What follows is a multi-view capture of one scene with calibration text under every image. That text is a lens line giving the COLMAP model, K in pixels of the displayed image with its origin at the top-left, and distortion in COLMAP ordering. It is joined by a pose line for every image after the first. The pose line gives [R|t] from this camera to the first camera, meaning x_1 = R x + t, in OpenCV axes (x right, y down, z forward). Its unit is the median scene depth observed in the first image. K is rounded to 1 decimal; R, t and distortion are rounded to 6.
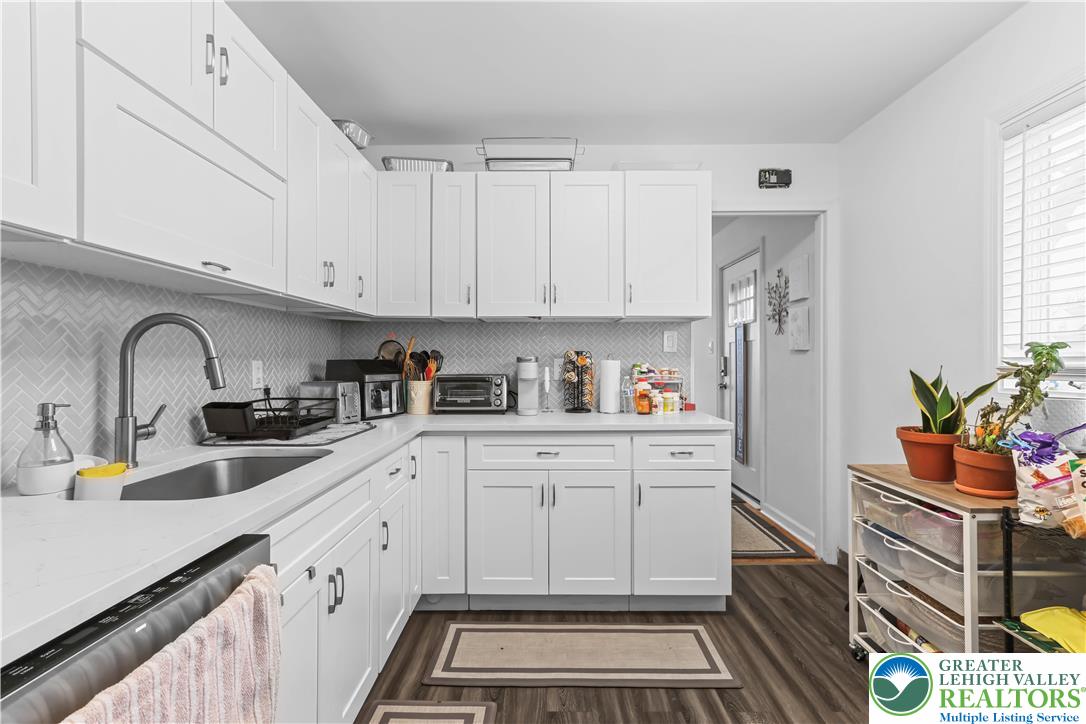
lens RADIAL K [[504.4, 0, 539.8], [0, 504.4, 361.4], [0, 0, 1]] dist [0.006244, 0.000579]
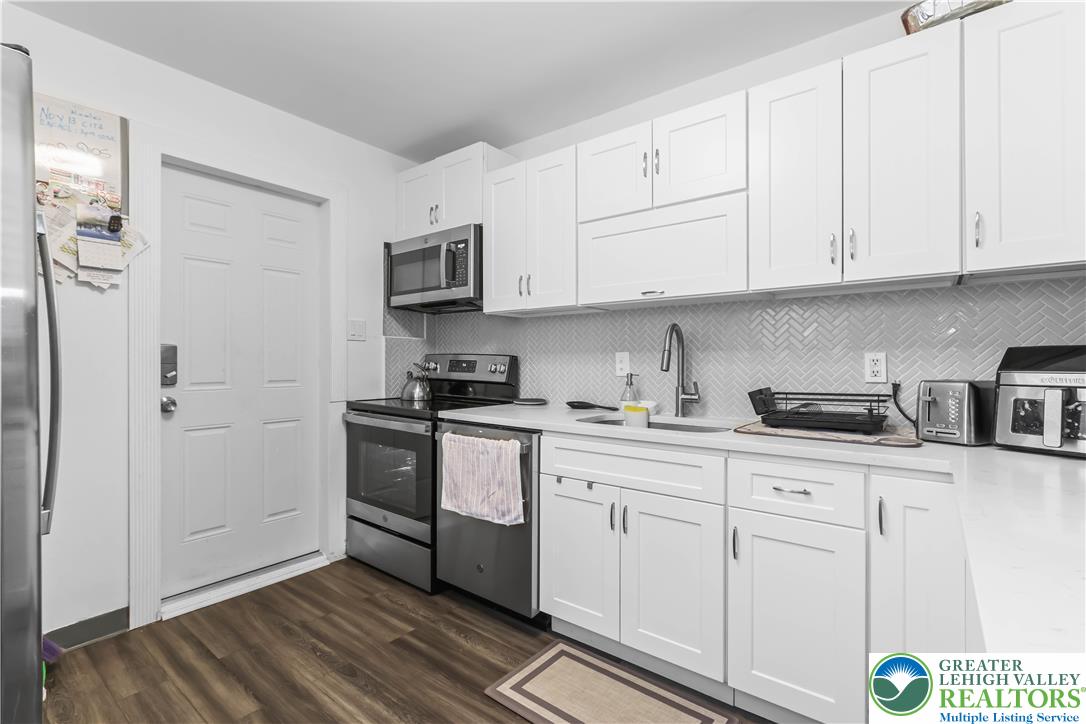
lens RADIAL K [[504.4, 0, 541.4], [0, 504.4, 363.7], [0, 0, 1]] dist [0.006244, 0.000579]
pose [[-0.609706, -0.003916, -0.792618, 0.470083], [-0.005554, 0.999984, -0.000668, 0.021389], [0.792608, 0.003995, -0.609718, 0.968761]]
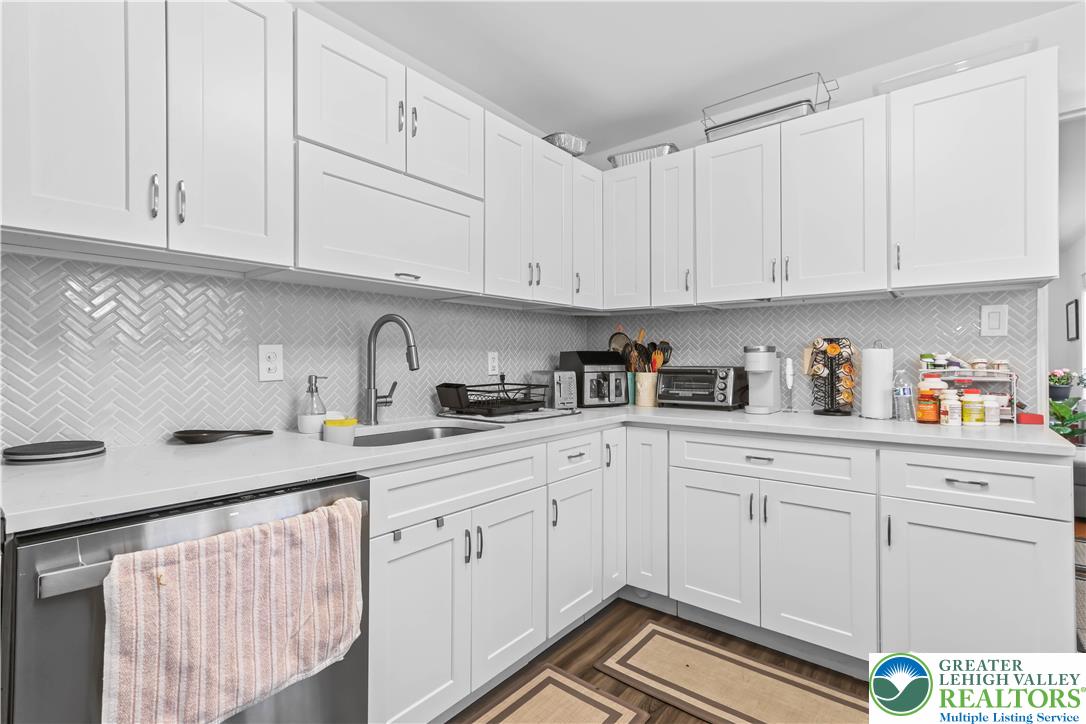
lens RADIAL K [[504.4, 0, 538.9], [0, 504.4, 359.9], [0, 0, 1]] dist [0.006244, 0.000579]
pose [[0.781621, -0.002113, -0.623750, 0.253353], [0.000531, 0.999996, -0.002722, 0.018972], [0.623753, 0.001796, 0.781619, 0.109416]]
